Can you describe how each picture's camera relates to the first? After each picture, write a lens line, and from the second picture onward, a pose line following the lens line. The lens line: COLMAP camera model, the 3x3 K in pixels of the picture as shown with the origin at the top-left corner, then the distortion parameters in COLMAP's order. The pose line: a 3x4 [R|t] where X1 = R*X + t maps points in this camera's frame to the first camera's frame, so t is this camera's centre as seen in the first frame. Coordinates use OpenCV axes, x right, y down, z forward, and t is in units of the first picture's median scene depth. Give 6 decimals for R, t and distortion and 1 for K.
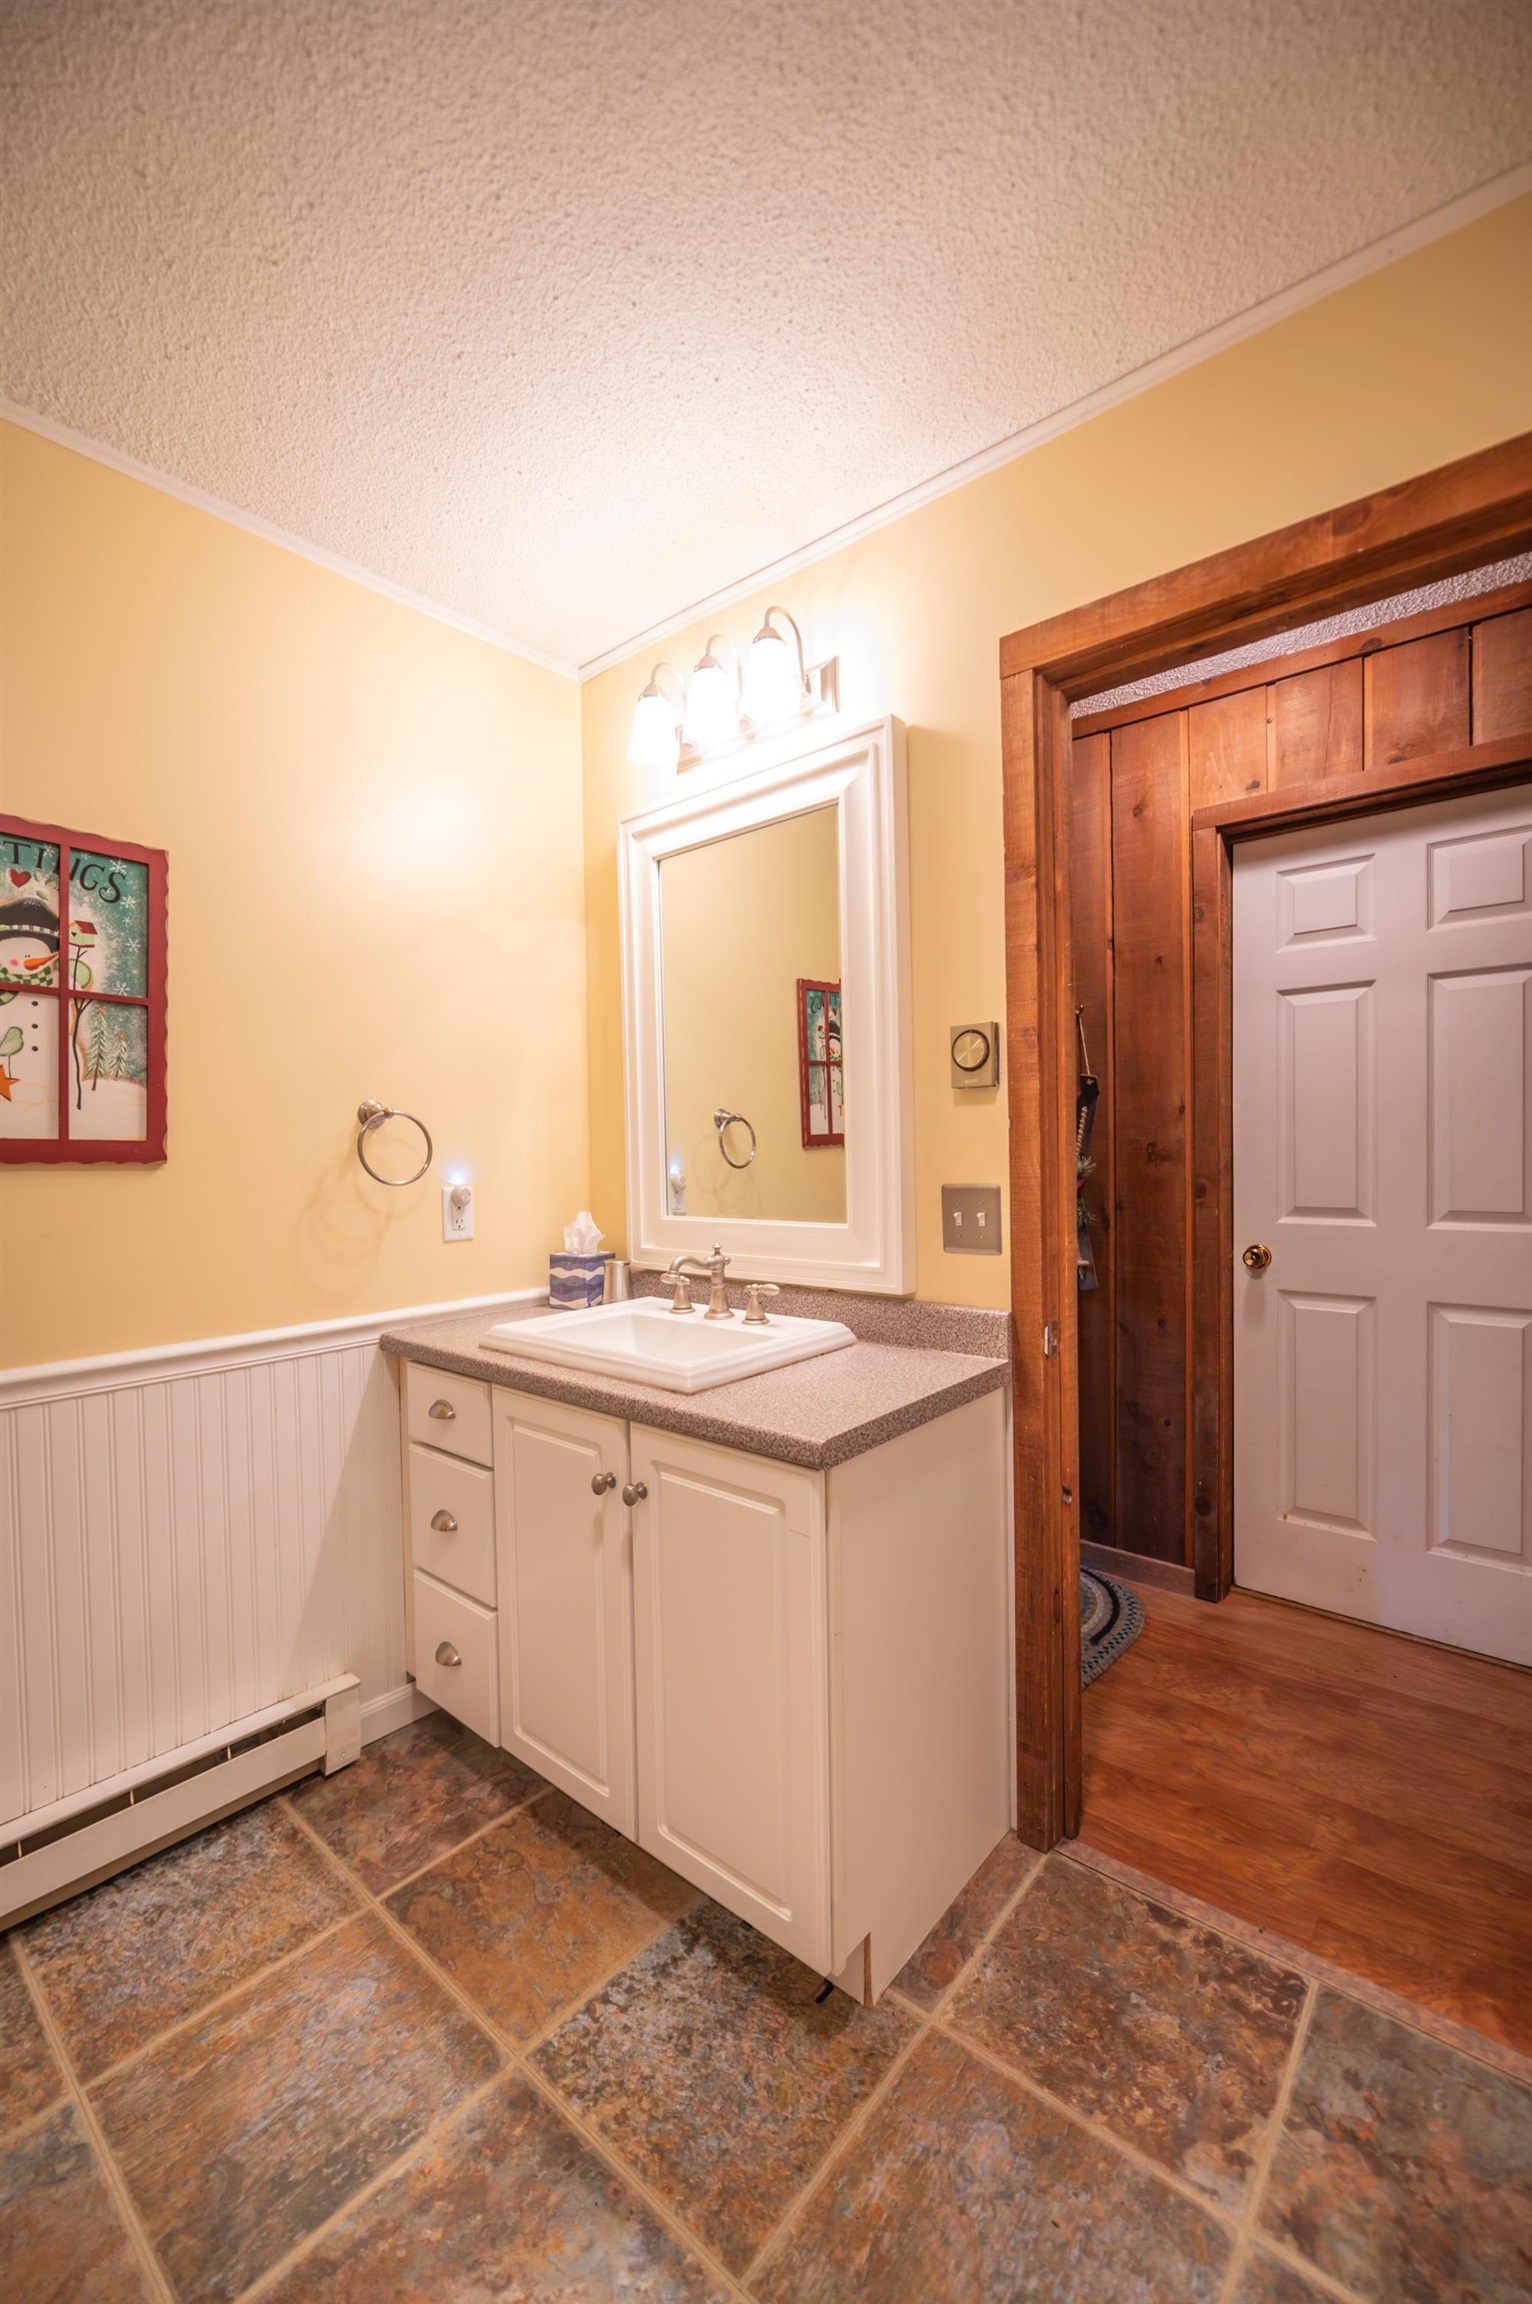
lens RADIAL K [[914.1, 0, 765.9], [0, 914.1, 1158.3], [0, 0, 1]] dist [-0.009133, 0.000307]
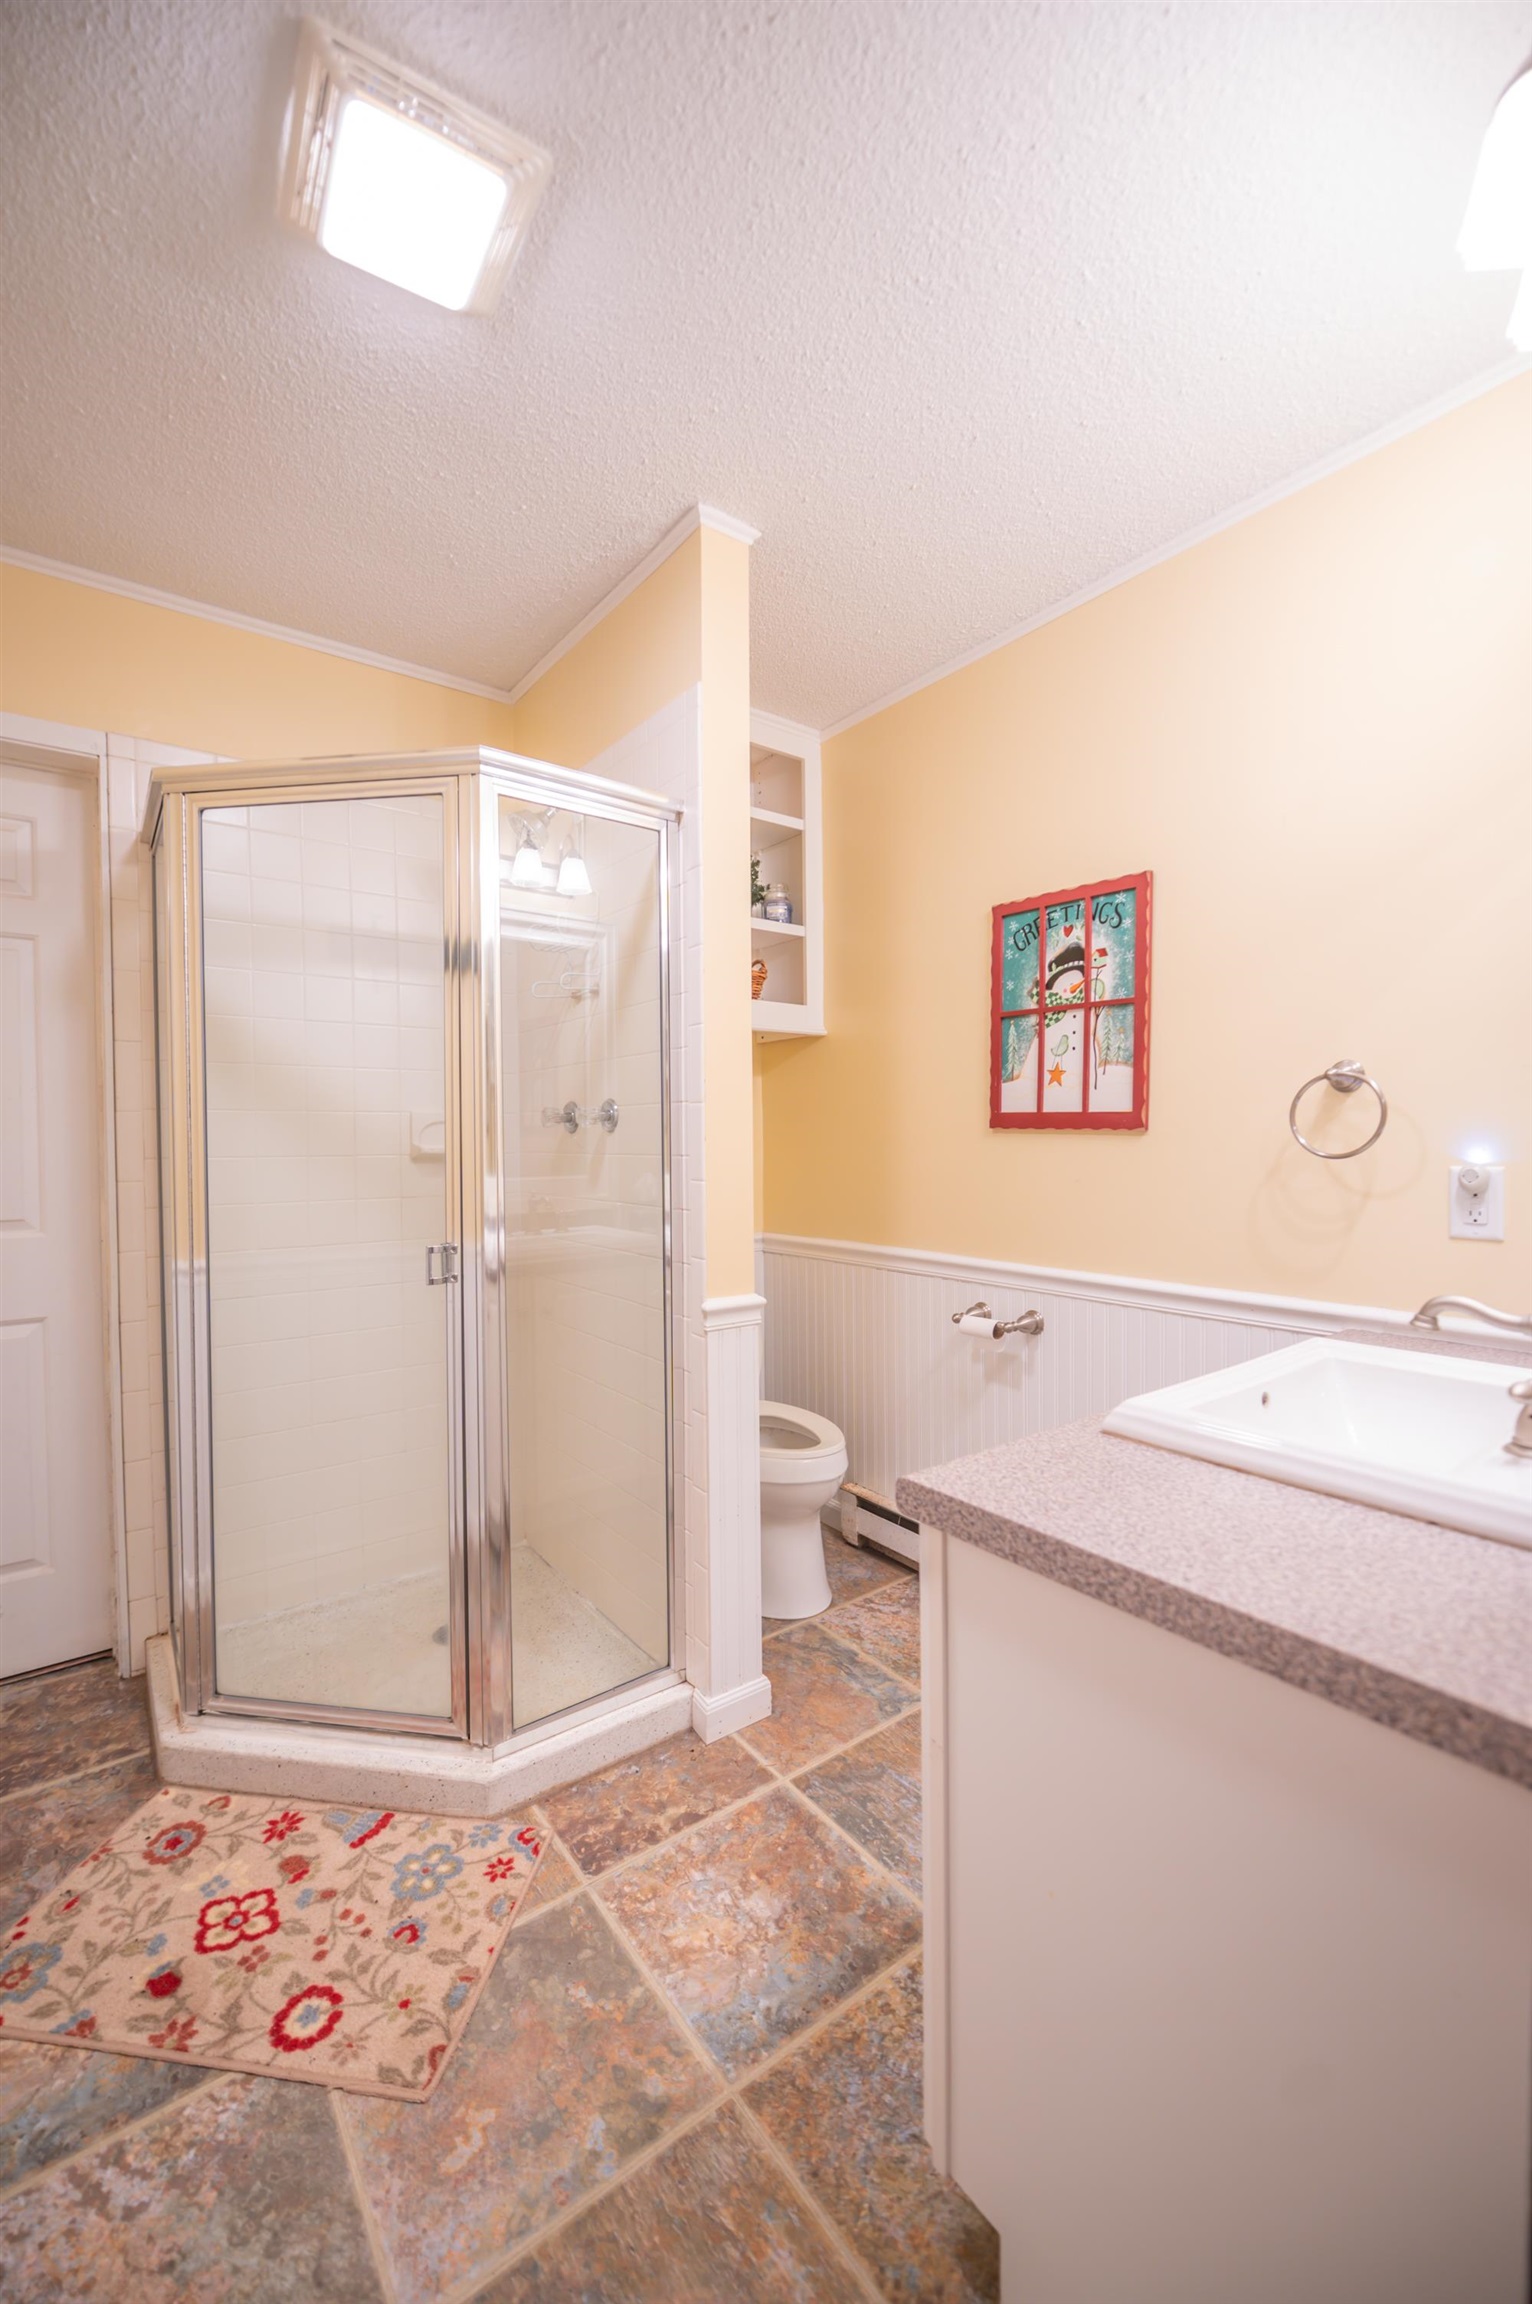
lens RADIAL K [[914.1, 0, 763.1], [0, 914.1, 1150.7], [0, 0, 1]] dist [-0.009133, 0.000307]
pose [[-0.215203, 0.033207, -0.976004, 0.885100], [0.001030, 0.999429, 0.033777, -0.012085], [0.976569, 0.006263, -0.215115, 1.057564]]
